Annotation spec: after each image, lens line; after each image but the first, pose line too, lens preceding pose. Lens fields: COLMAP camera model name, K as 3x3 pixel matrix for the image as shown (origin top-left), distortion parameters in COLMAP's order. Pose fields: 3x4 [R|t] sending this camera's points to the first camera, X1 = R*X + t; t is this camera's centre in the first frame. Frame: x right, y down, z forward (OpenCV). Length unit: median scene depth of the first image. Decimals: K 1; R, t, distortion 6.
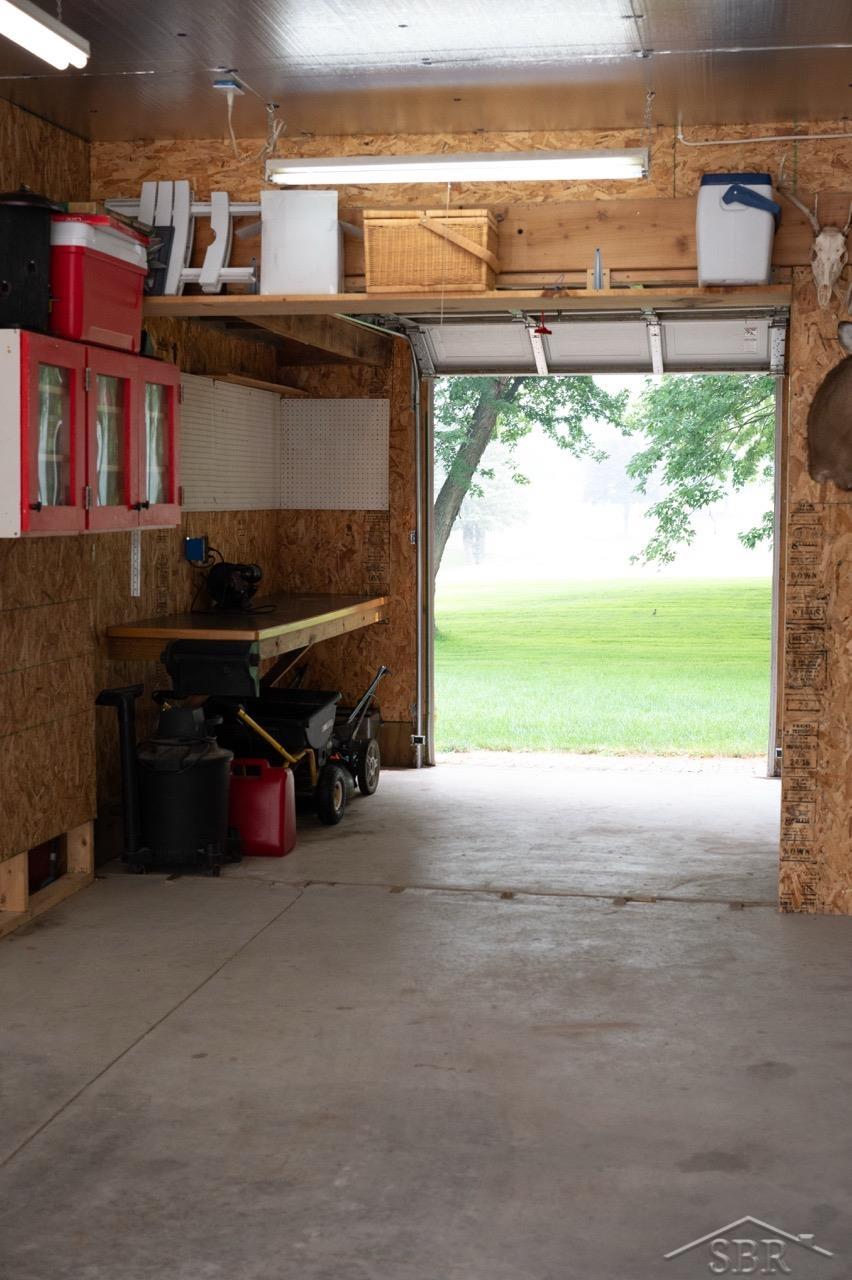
lens RADIAL K [[1757.5, 0, 398.9], [0, 1757.5, 607.4], [0, 0, 1]] dist [-0.005850, 0.001649]
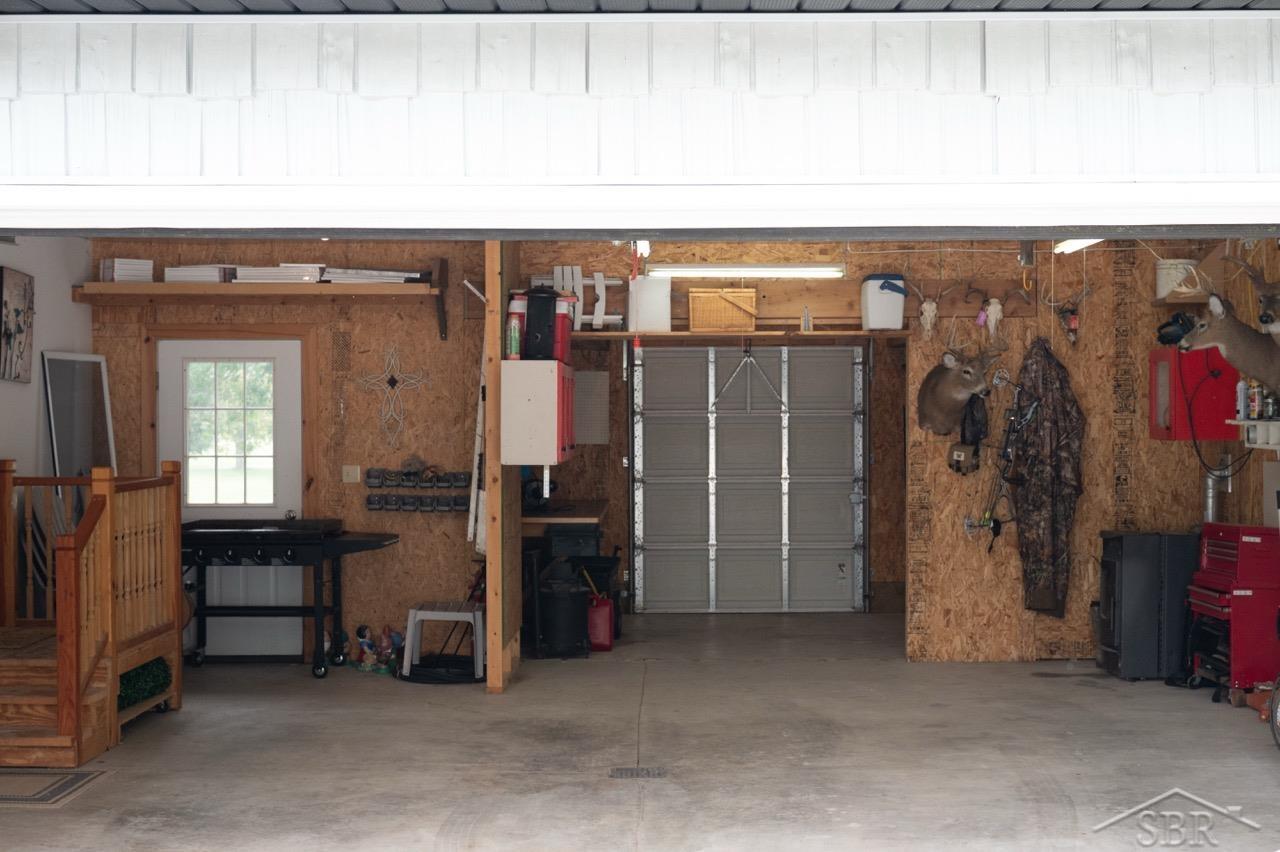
lens RADIAL K [[1757.5, 0, 640.0], [0, 1757.5, 426.0], [0, 0, 1]] dist [-0.005850, 0.001649]
pose [[0.985203, -0.008604, 0.171177, -0.384725], [0.018595, 0.998210, -0.056850, 0.025671], [-0.170382, 0.059192, 0.983599, -0.806118]]
